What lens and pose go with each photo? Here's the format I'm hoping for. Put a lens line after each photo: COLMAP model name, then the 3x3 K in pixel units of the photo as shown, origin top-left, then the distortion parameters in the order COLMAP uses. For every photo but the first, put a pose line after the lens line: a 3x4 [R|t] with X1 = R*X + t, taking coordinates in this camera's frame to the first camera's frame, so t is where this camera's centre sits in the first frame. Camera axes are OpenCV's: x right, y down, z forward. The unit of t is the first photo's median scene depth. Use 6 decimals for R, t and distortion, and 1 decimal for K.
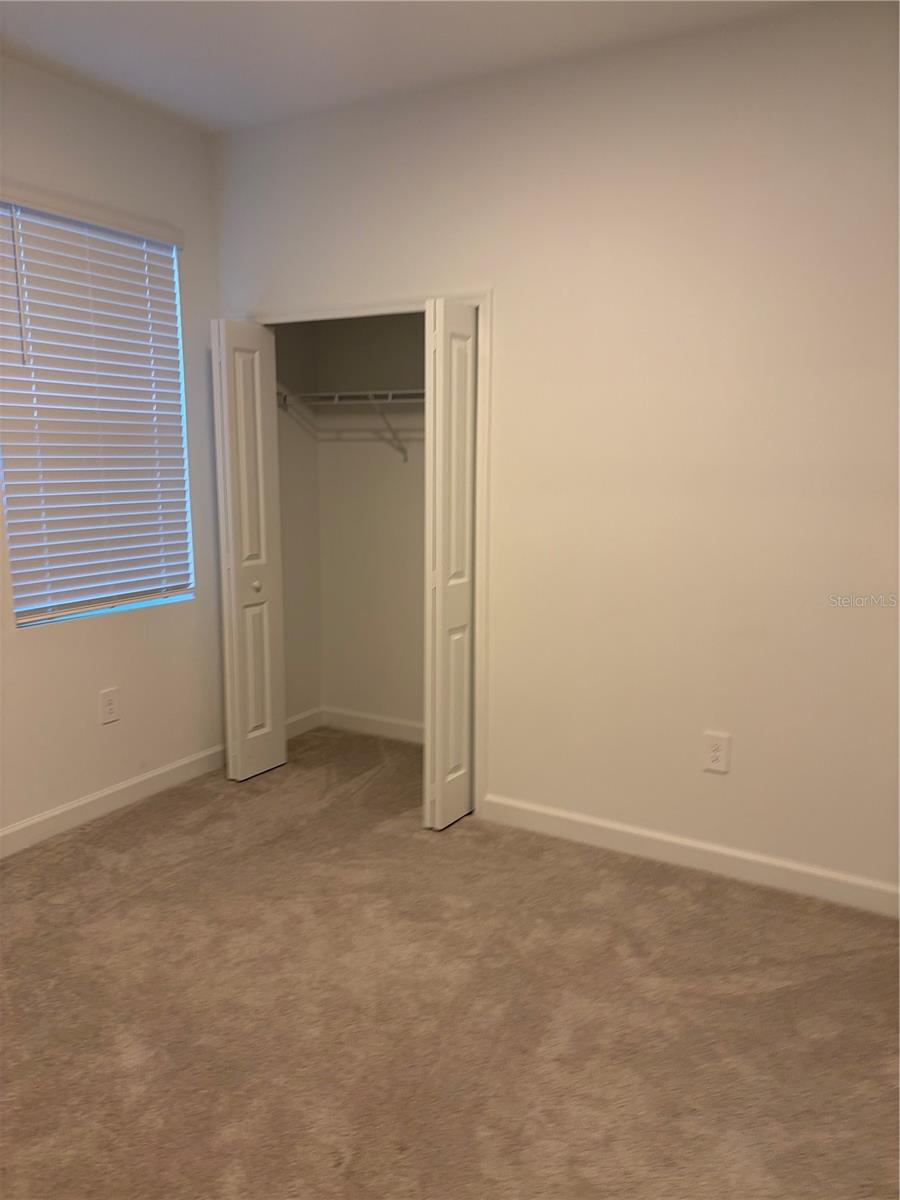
lens RADIAL K [[901.8, 0, 456.3], [0, 901.8, 604.2], [0, 0, 1]] dist [0.060545, -0.074011]
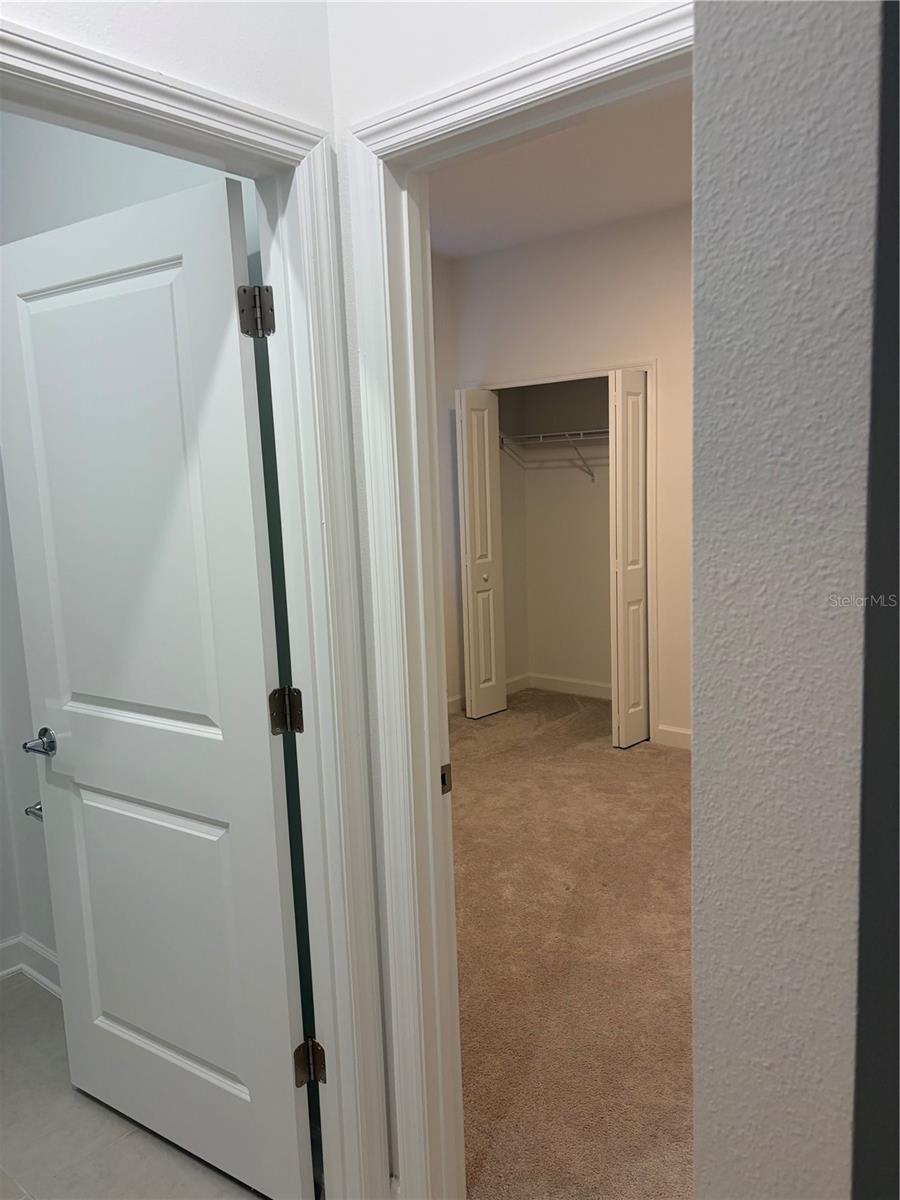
lens RADIAL K [[901.8, 0, 440.9], [0, 901.8, 597.8], [0, 0, 1]] dist [0.060545, -0.074011]
pose [[0.976838, -0.015833, -0.213394, 0.006664], [0.009858, 0.999530, -0.029037, 0.057657], [0.213754, 0.026260, 0.976535, -0.407547]]
